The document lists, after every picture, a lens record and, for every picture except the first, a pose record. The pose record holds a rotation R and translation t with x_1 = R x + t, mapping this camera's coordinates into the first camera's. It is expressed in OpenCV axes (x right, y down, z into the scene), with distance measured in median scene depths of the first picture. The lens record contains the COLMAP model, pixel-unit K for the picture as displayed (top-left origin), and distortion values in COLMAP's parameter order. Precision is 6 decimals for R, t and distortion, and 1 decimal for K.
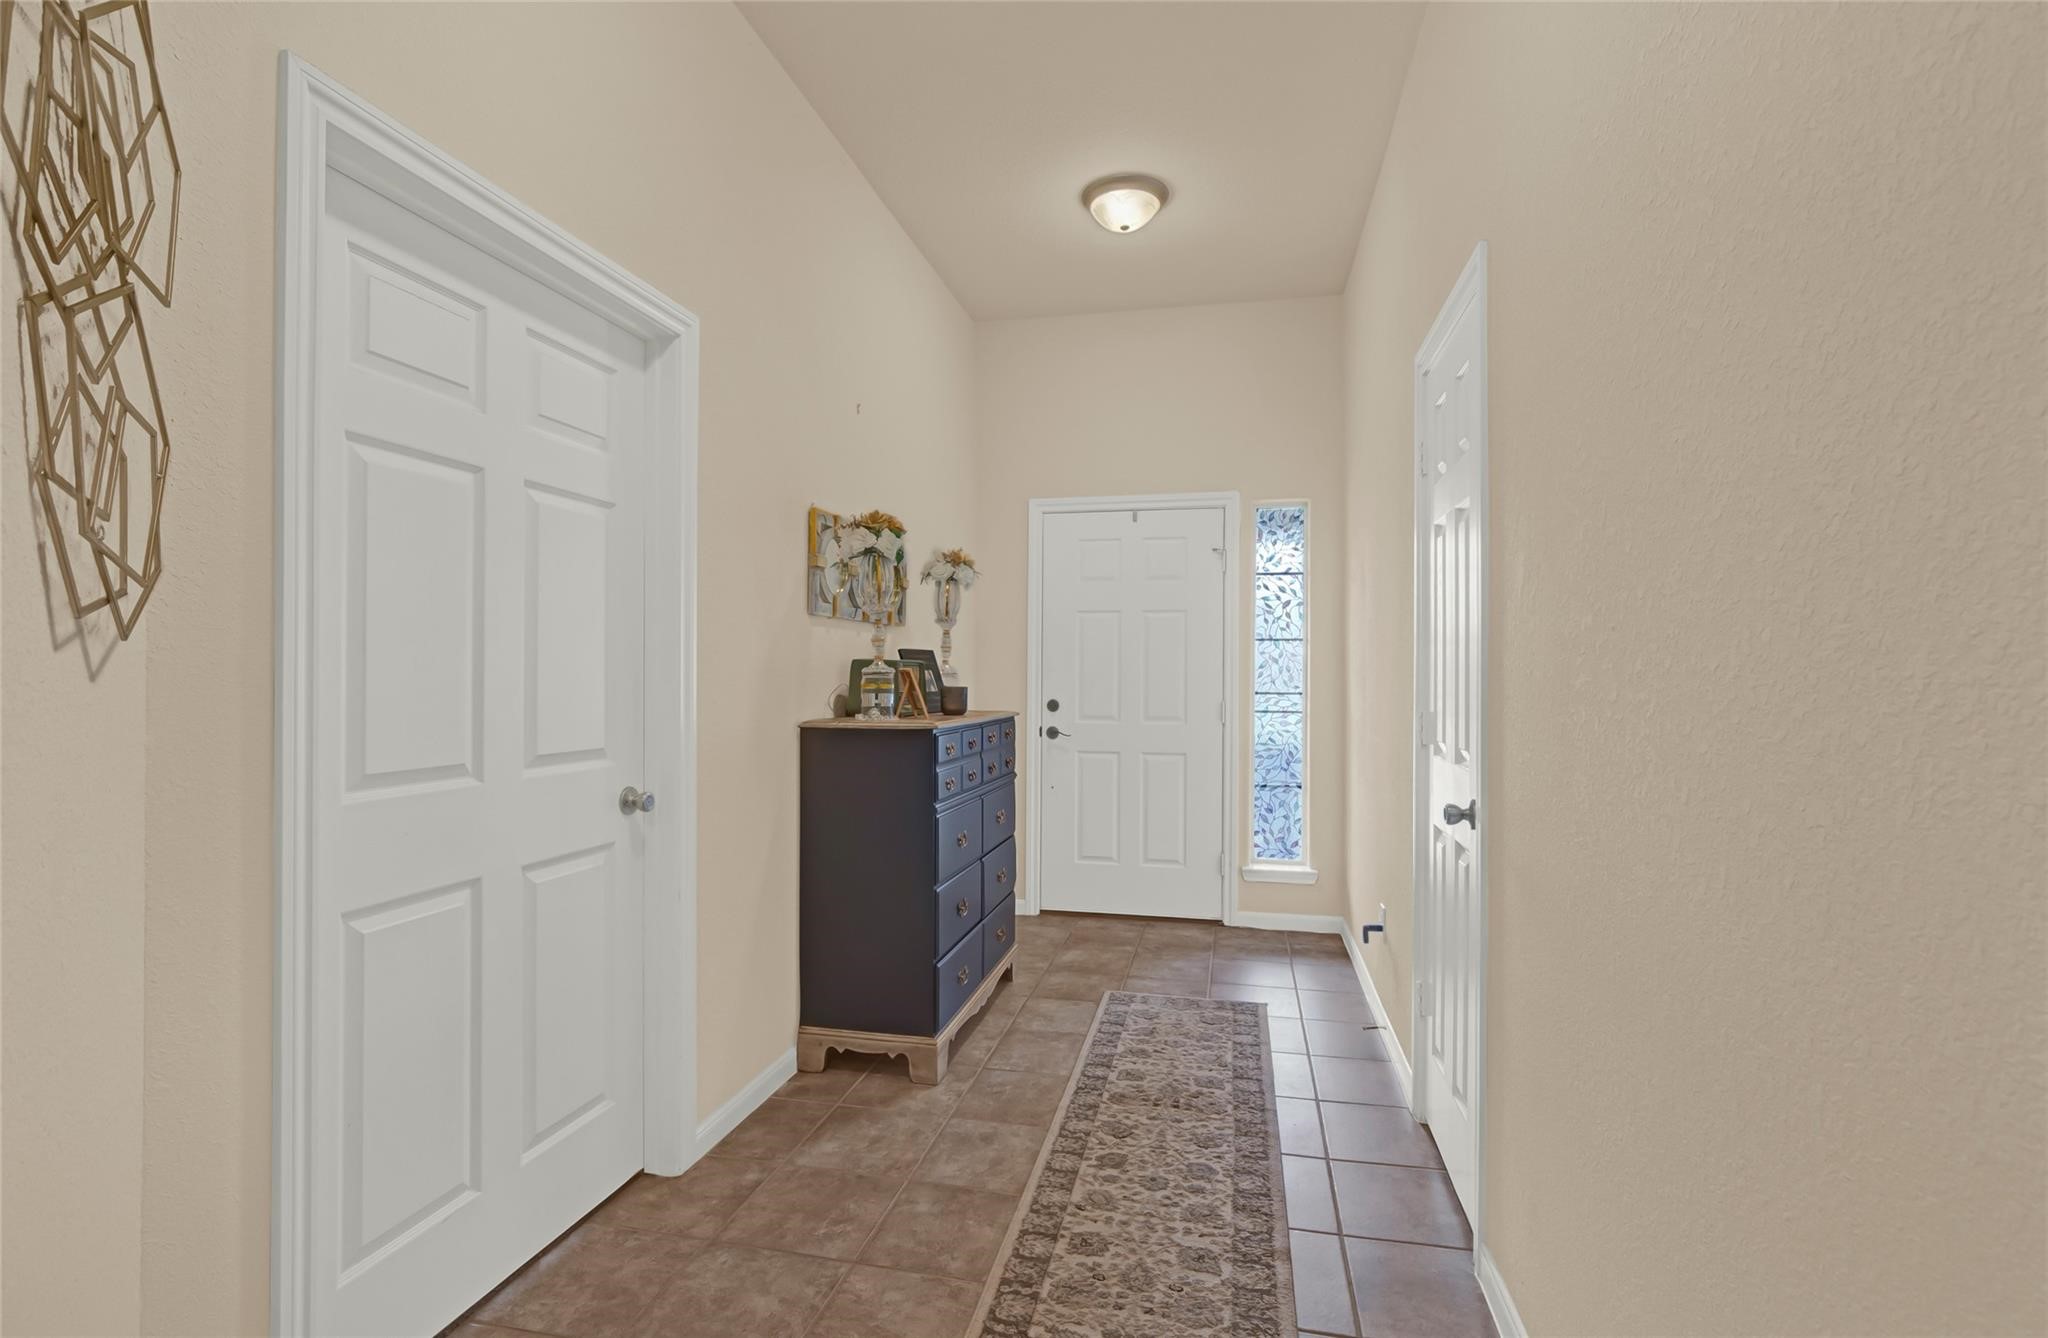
lens RADIAL K [[972.5, 0, 1024.0], [0, 972.5, 669.0], [0, 0, 1]] dist [0.000120, 0.000006]
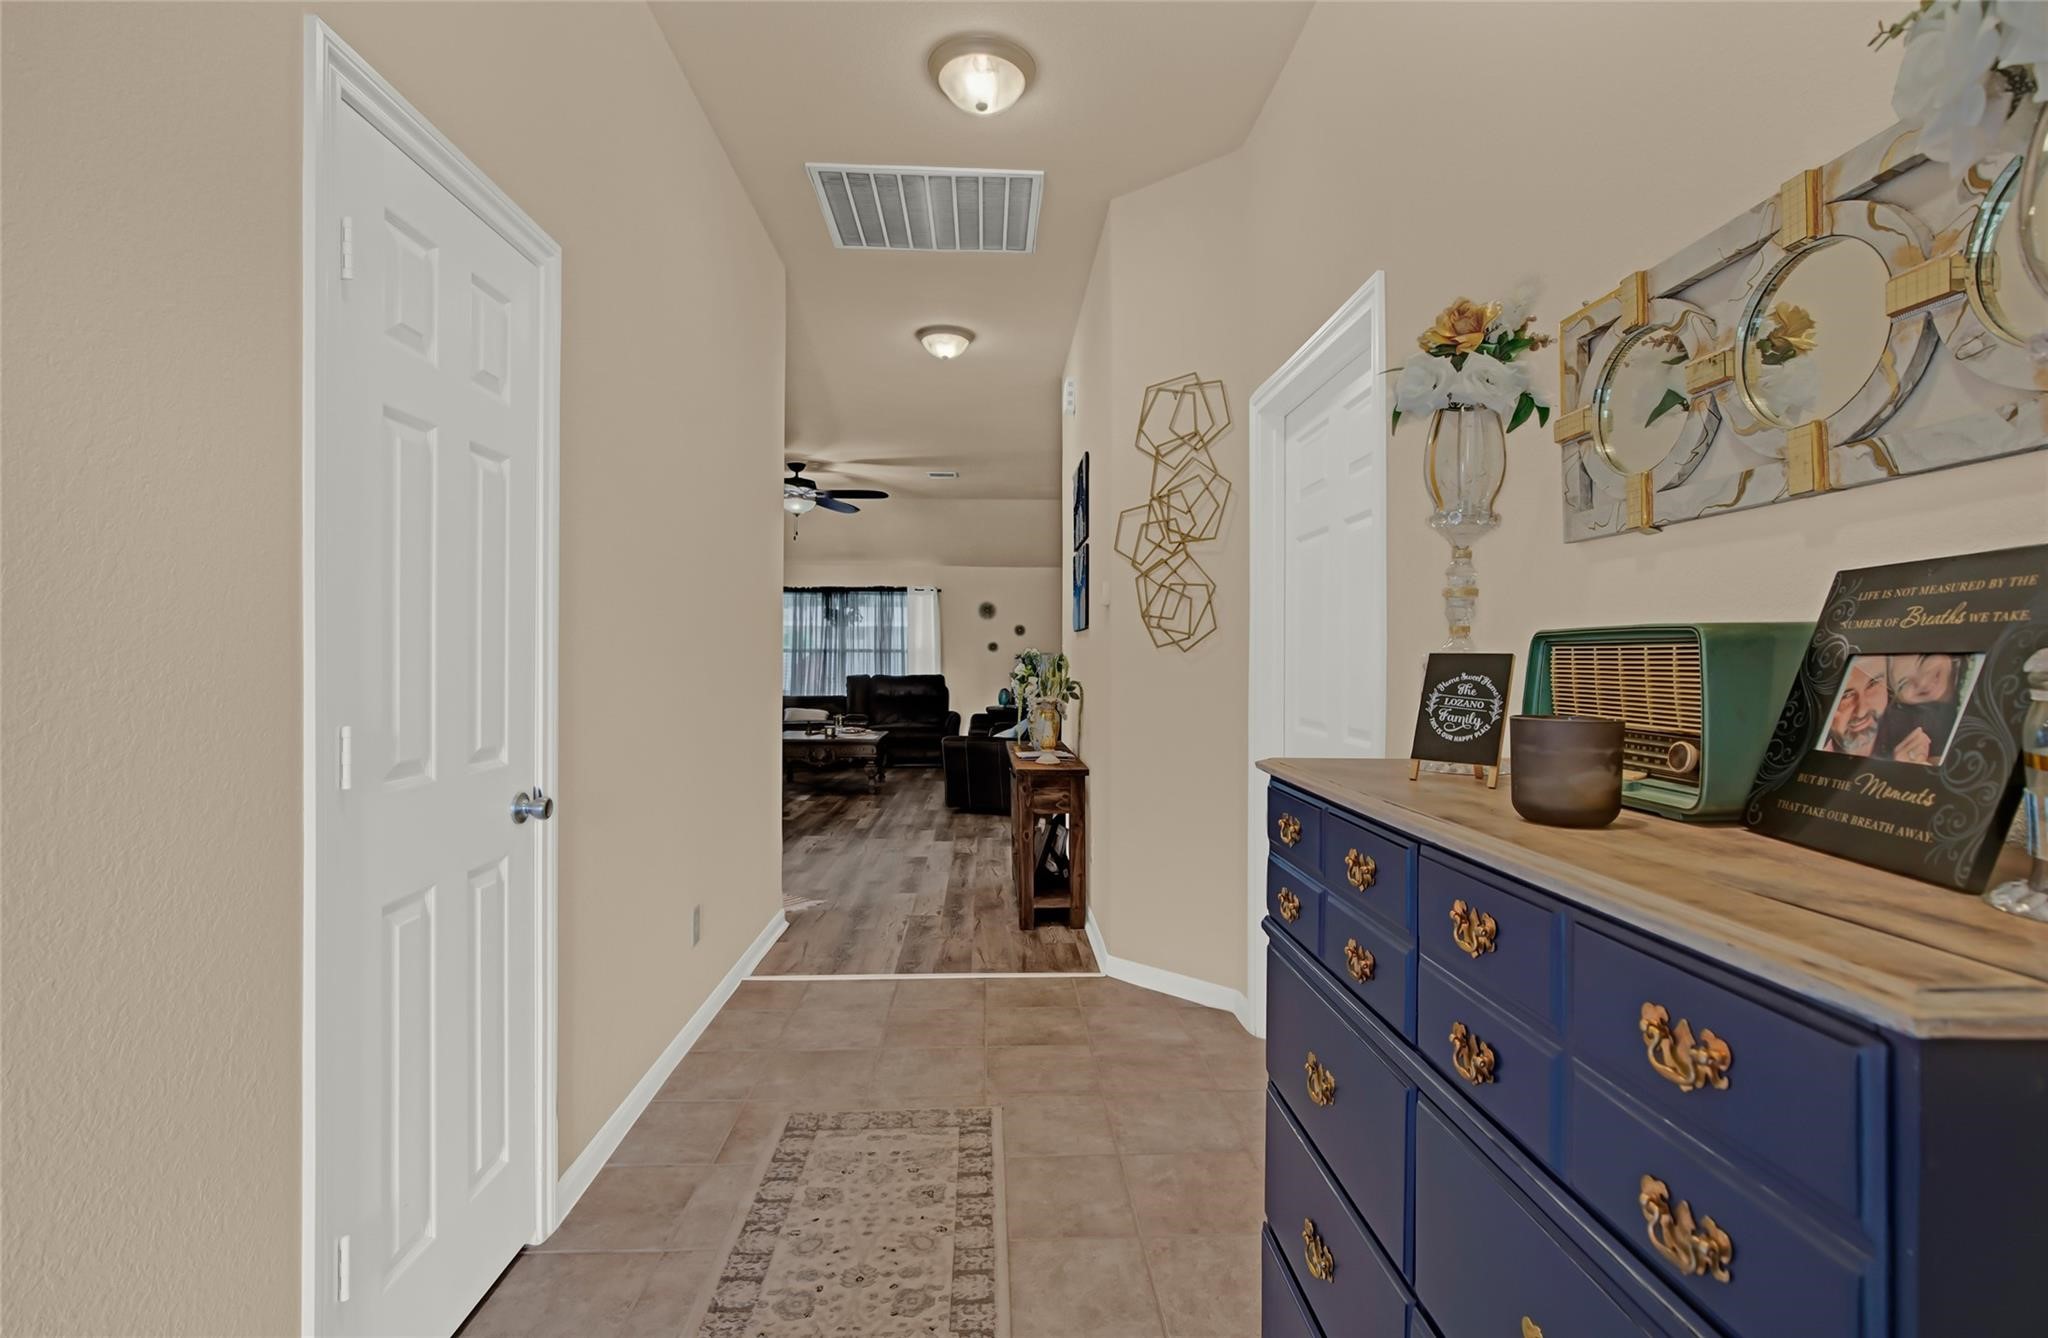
lens RADIAL K [[972.5, 0, 1024.0], [0, 972.5, 669.0], [0, 0, 1]] dist [0.000120, 0.000006]
pose [[-0.967518, -0.005841, -0.252736, 0.220840], [-0.006118, 0.999981, 0.000314, 0.012907], [0.252730, 0.001850, -0.967535, 1.929458]]
